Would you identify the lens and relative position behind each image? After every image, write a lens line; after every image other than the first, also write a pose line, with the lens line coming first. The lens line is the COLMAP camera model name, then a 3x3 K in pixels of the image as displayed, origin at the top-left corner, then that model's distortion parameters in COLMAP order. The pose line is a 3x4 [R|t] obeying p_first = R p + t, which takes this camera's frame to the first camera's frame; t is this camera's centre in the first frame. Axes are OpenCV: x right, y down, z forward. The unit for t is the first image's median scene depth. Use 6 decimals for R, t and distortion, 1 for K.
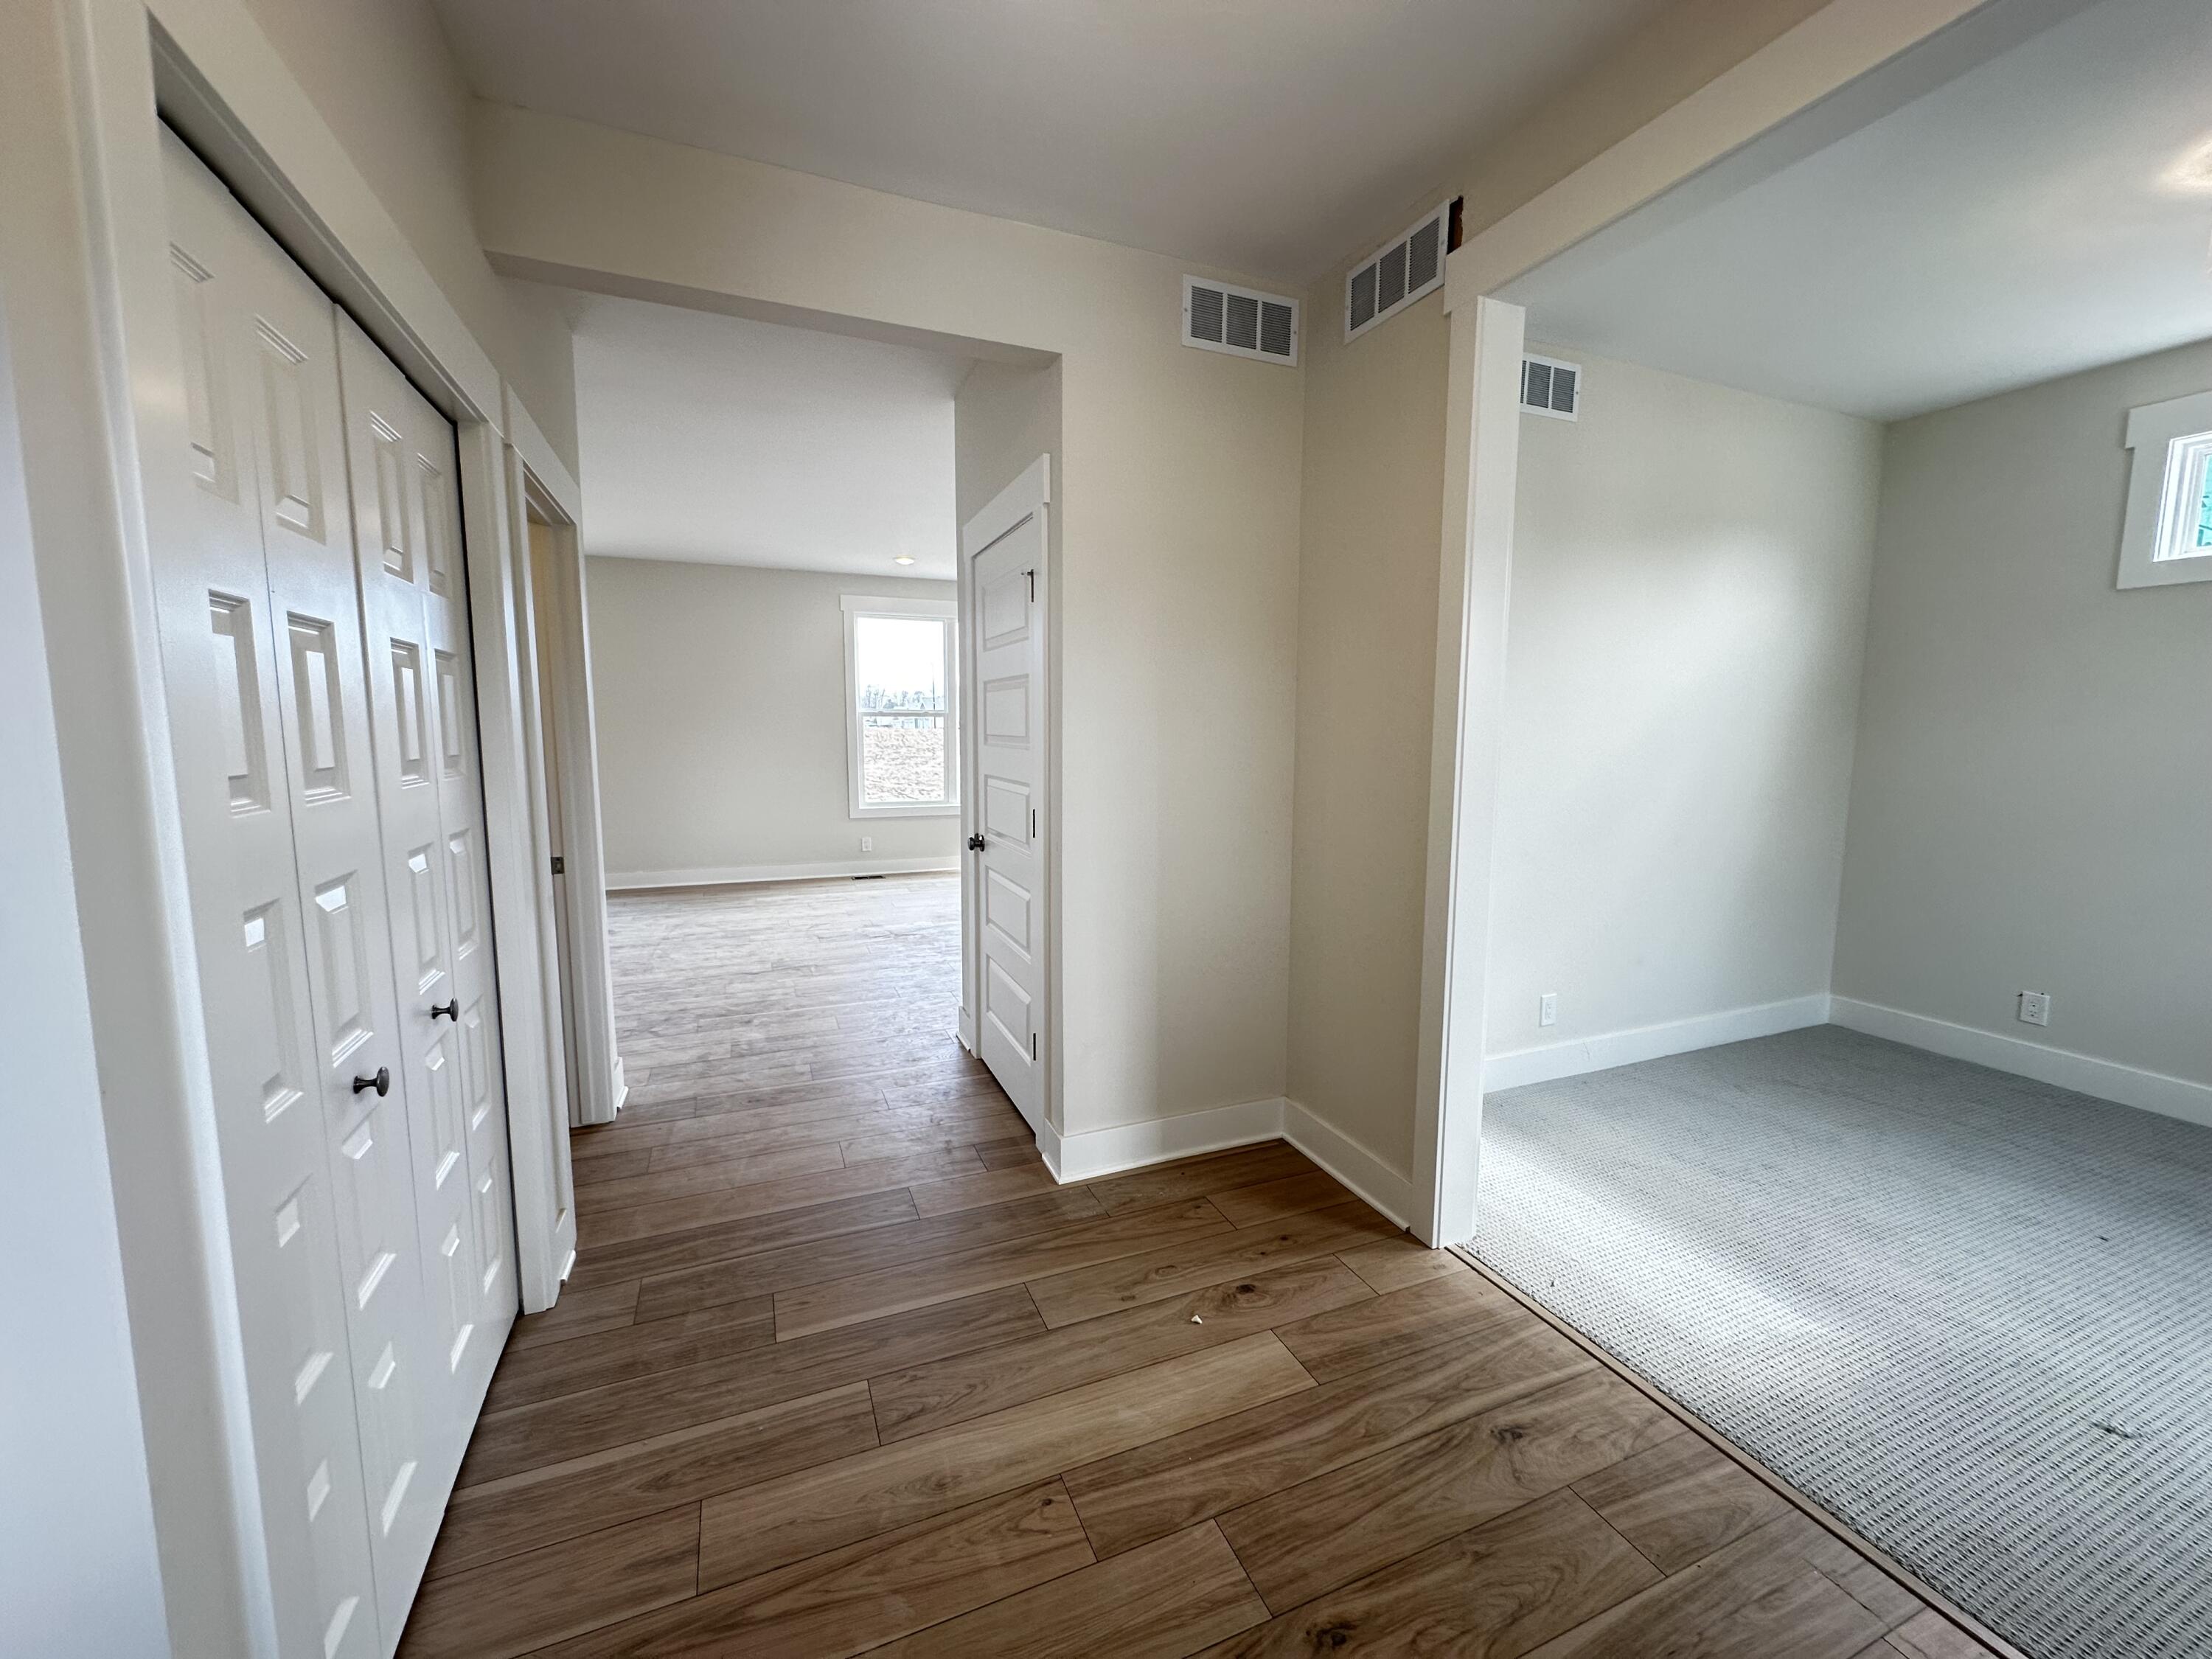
lens RADIAL K [[883.7, 0, 1103.0], [0, 883.7, 819.3], [0, 0, 1]] dist [-0.003861, 0.000880]
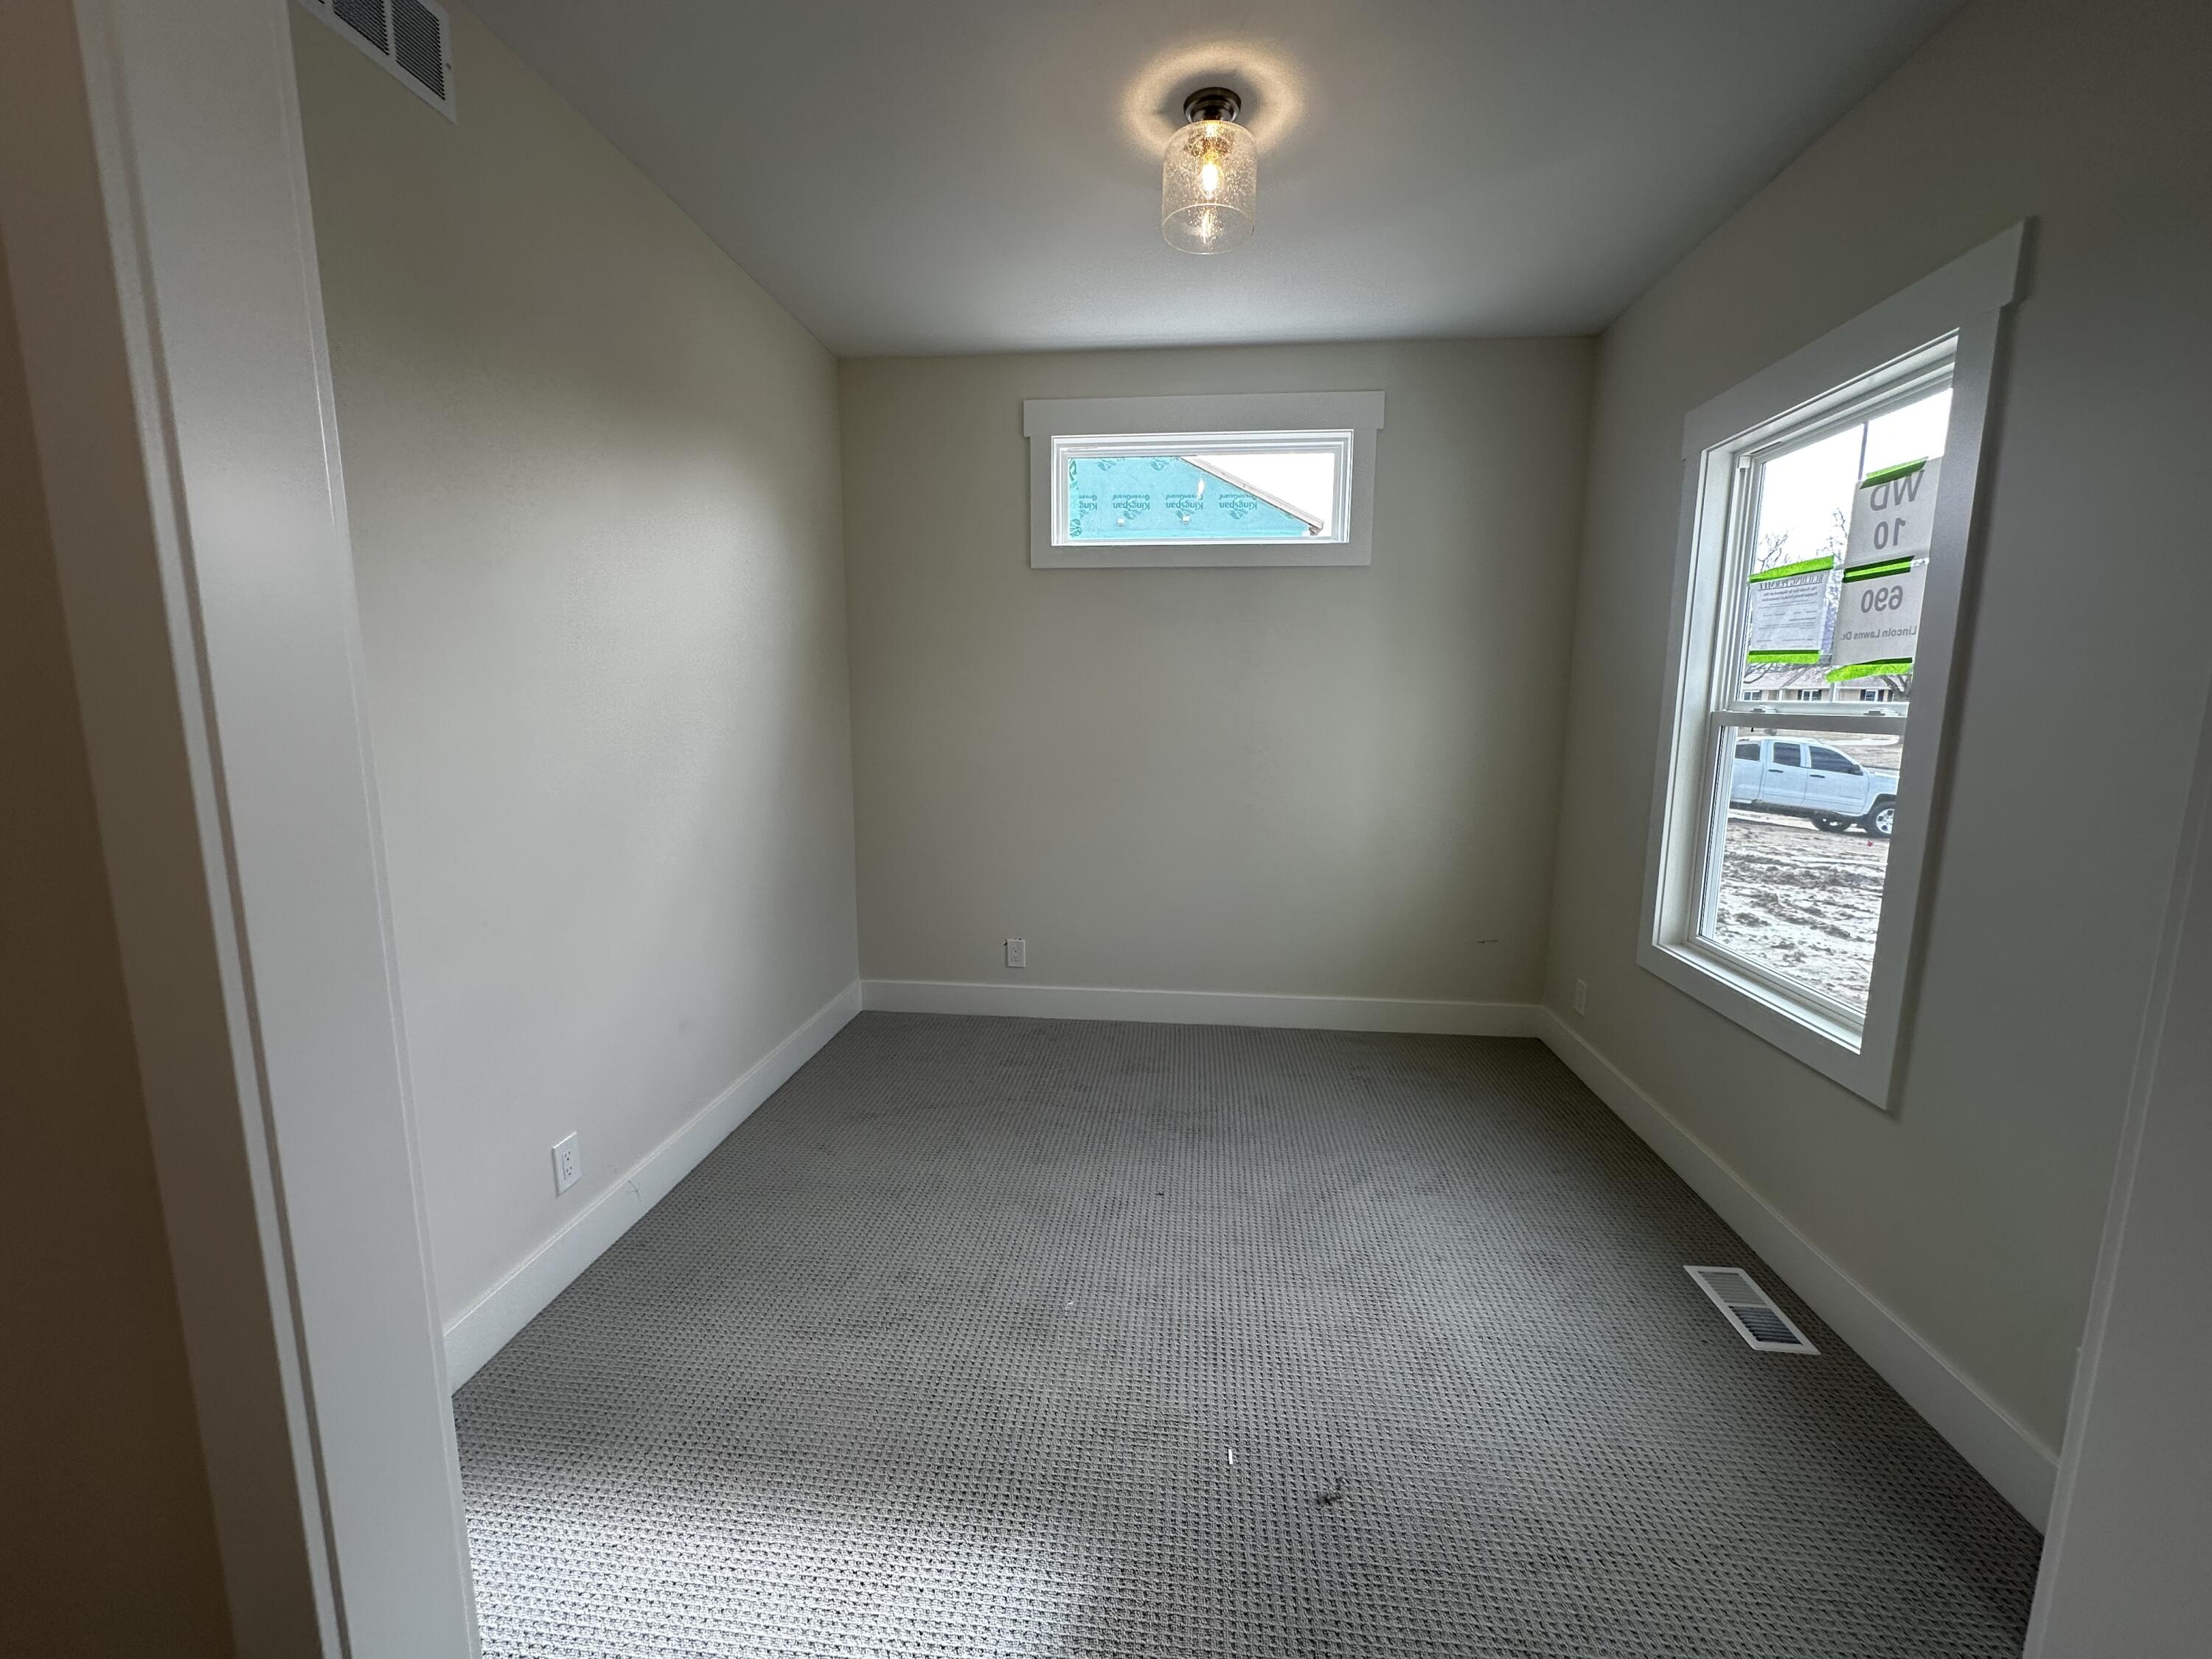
lens RADIAL K [[883.7, 0, 1121.8], [0, 883.7, 836.8], [0, 0, 1]] dist [-0.003861, 0.000880]
pose [[0.460115, -0.135921, 0.877394, 0.189714], [0.085601, 0.990400, 0.108537, -0.038248], [-0.883723, 0.025167, 0.467332, 0.394205]]
